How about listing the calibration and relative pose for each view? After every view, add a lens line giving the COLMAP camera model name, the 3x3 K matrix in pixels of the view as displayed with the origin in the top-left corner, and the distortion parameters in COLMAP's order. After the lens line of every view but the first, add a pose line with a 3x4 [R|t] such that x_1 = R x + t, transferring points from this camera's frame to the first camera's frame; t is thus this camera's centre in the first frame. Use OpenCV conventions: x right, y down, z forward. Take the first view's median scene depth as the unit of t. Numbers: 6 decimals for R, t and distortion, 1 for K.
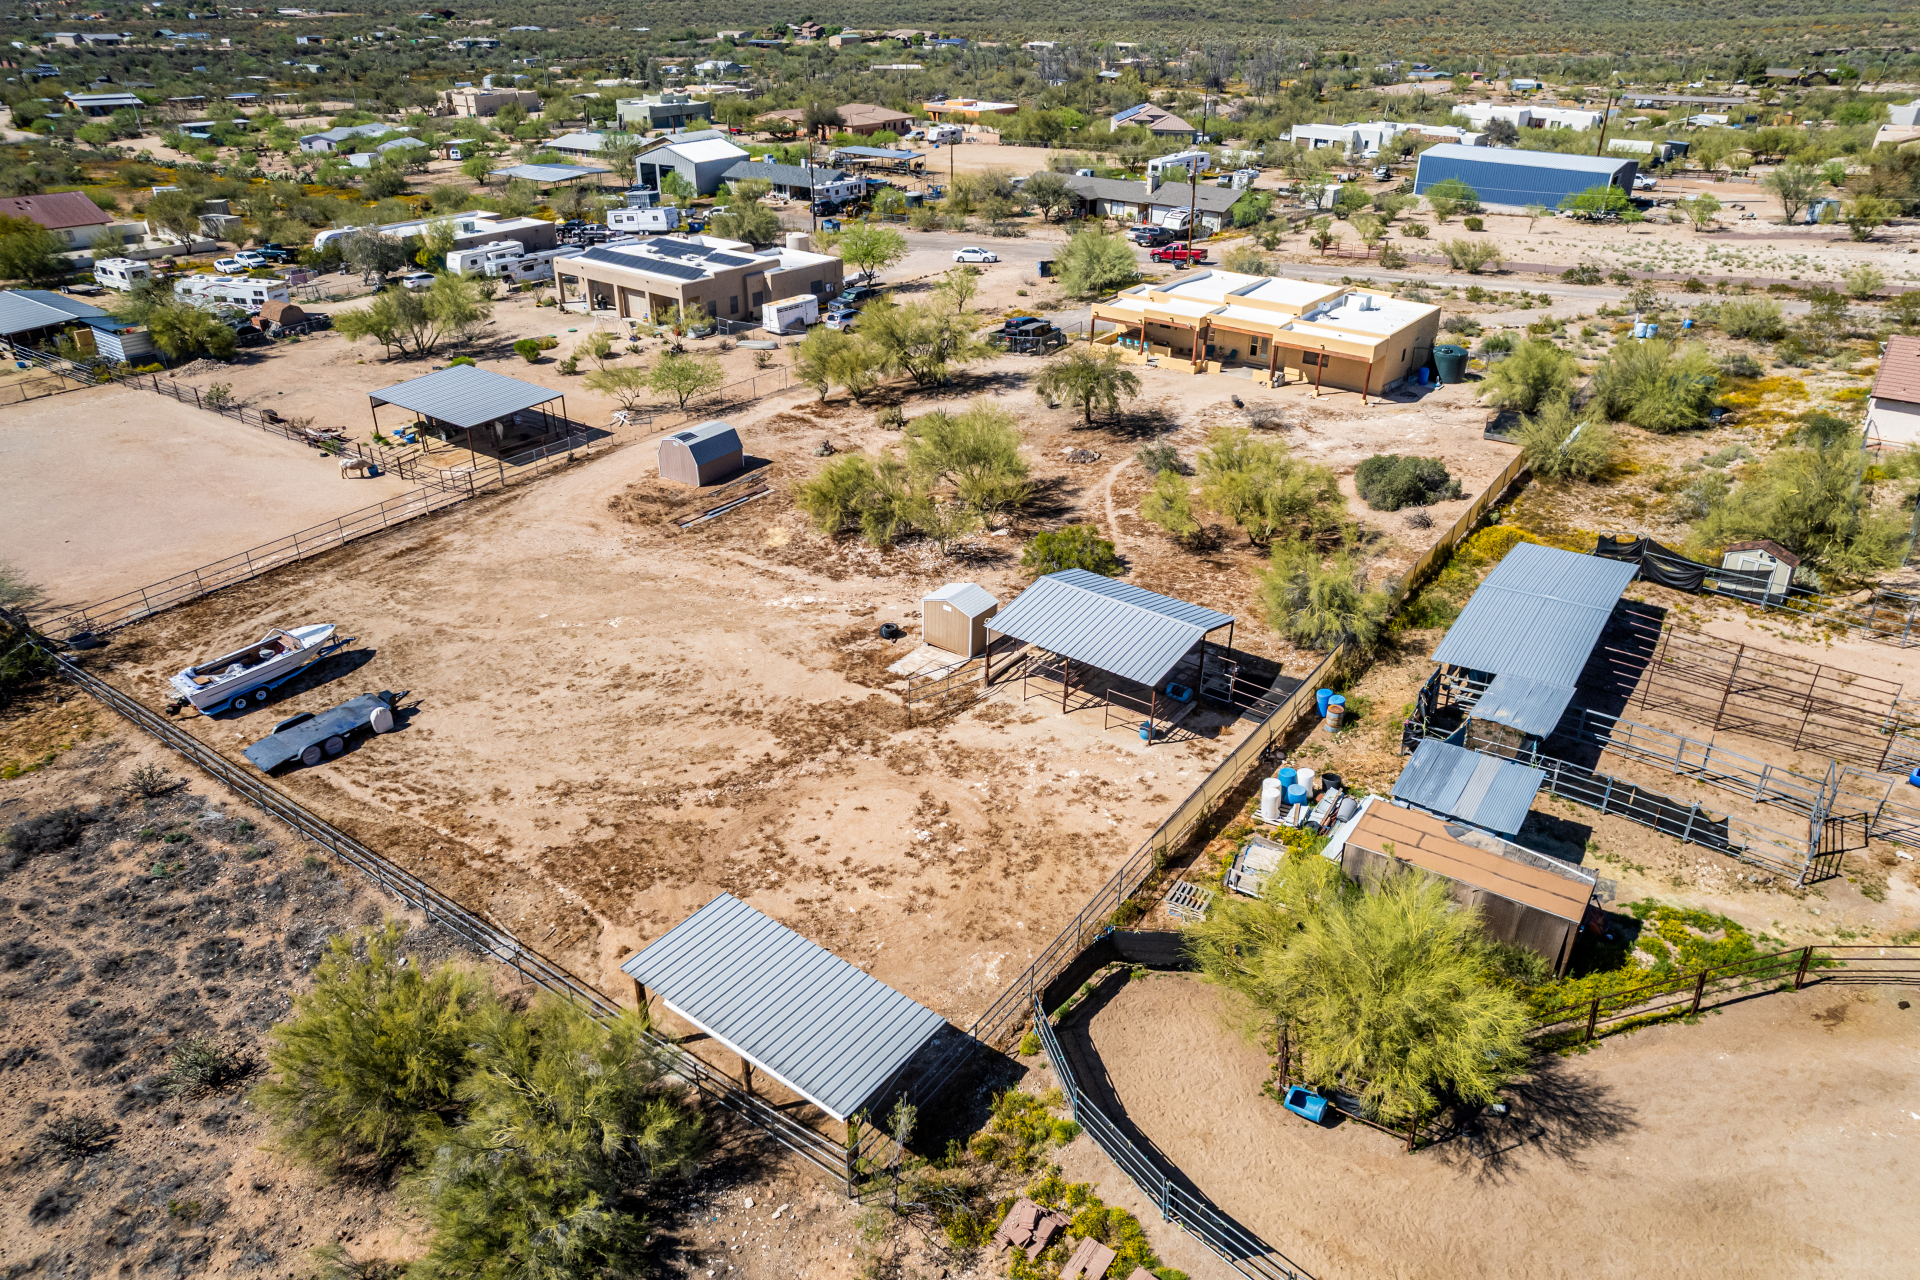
lens RADIAL K [[1262.9, 0, 960.0], [0, 1262.9, 640.0], [0, 0, 1]] dist [-0.071590, 0.065794]
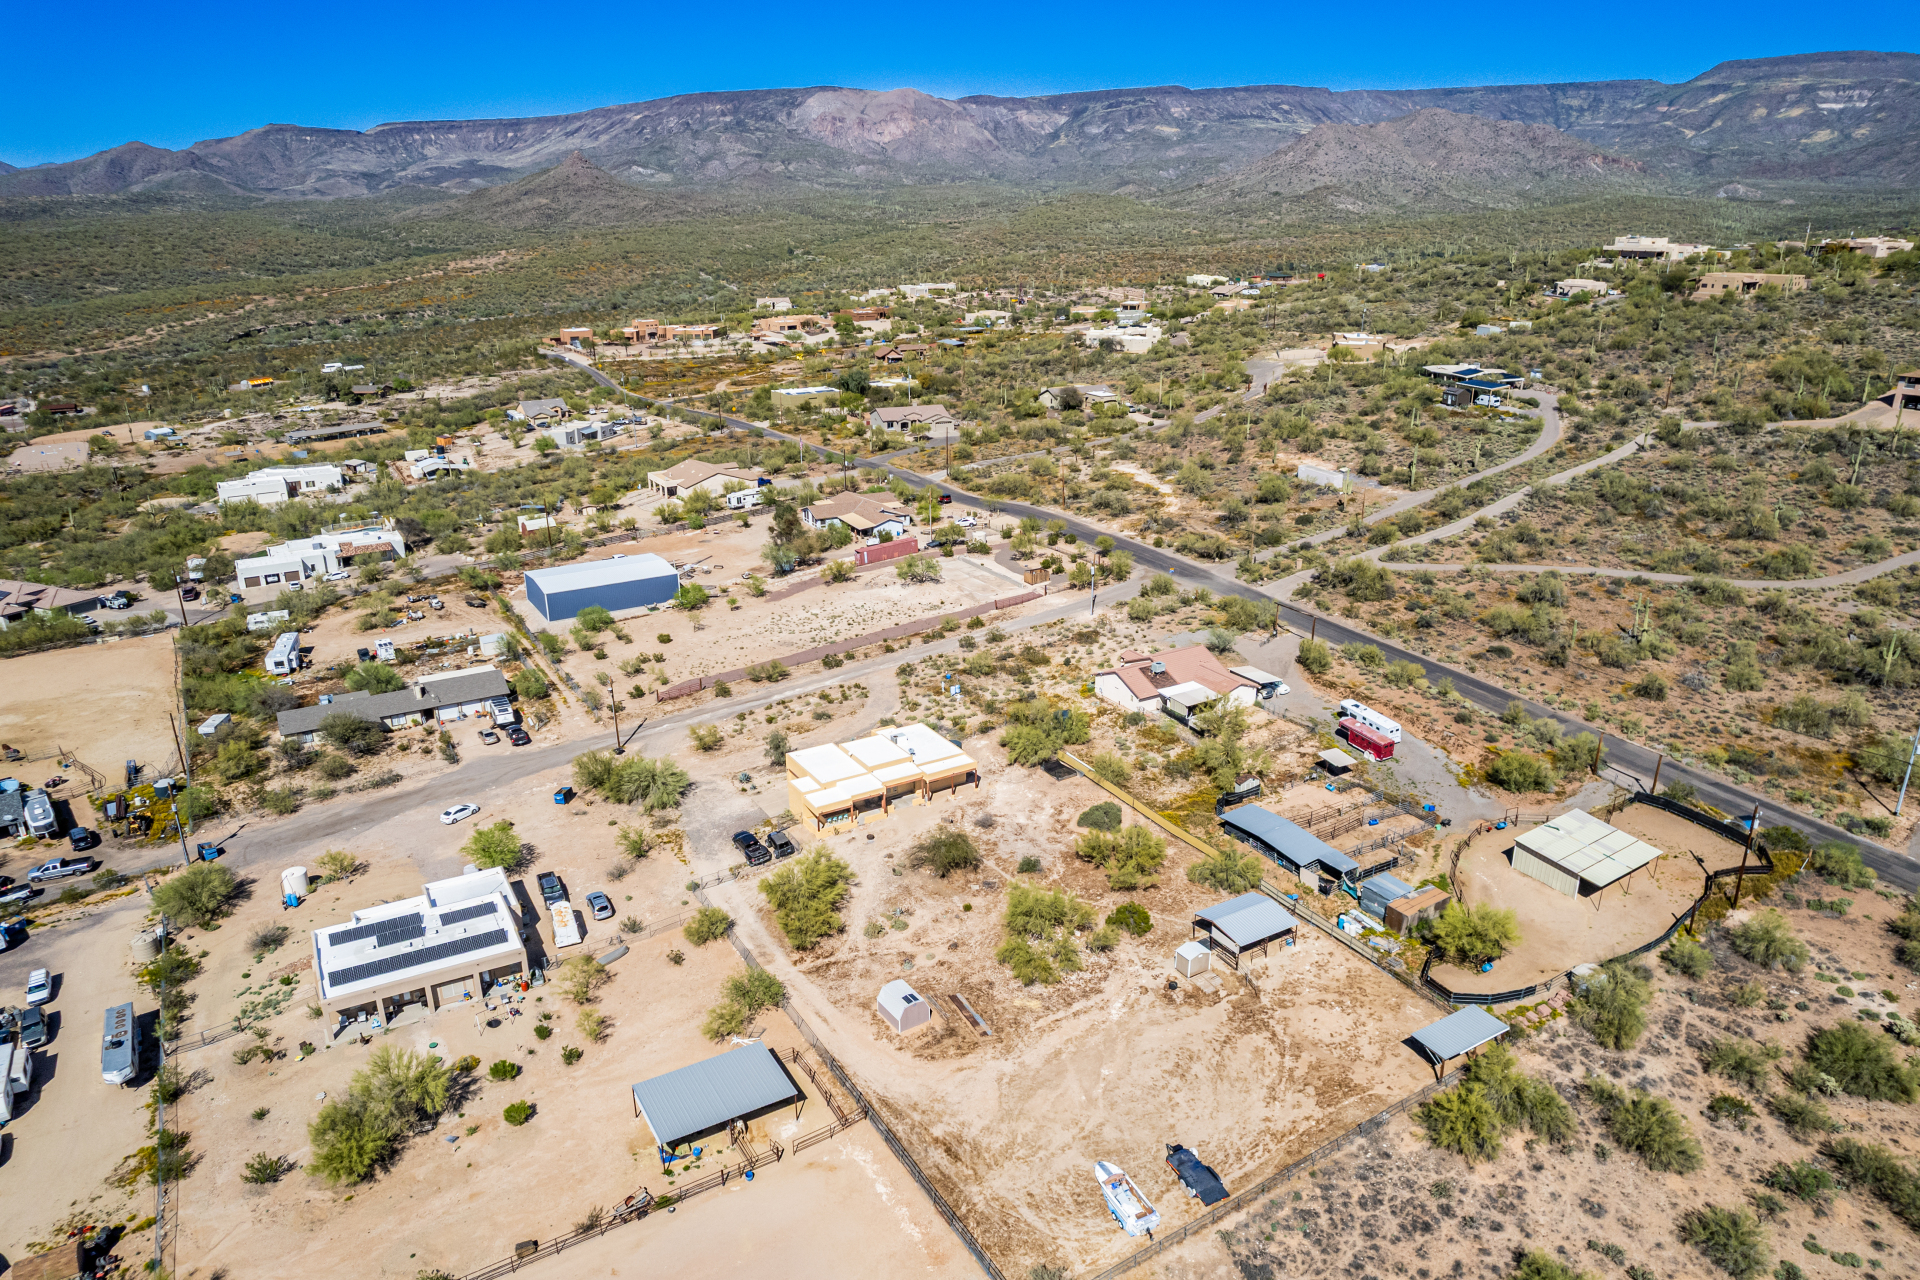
lens RADIAL K [[1263.6, 0, 960.0], [0, 1263.6, 640.0], [0, 0, 1]] dist [-0.046756, -0.001308]
pose [[0.377324, -0.321477, 0.868493, -1.541669], [0.445322, 0.885255, 0.134208, -0.807834], [-0.811982, 0.336119, 0.477189, 0.073678]]
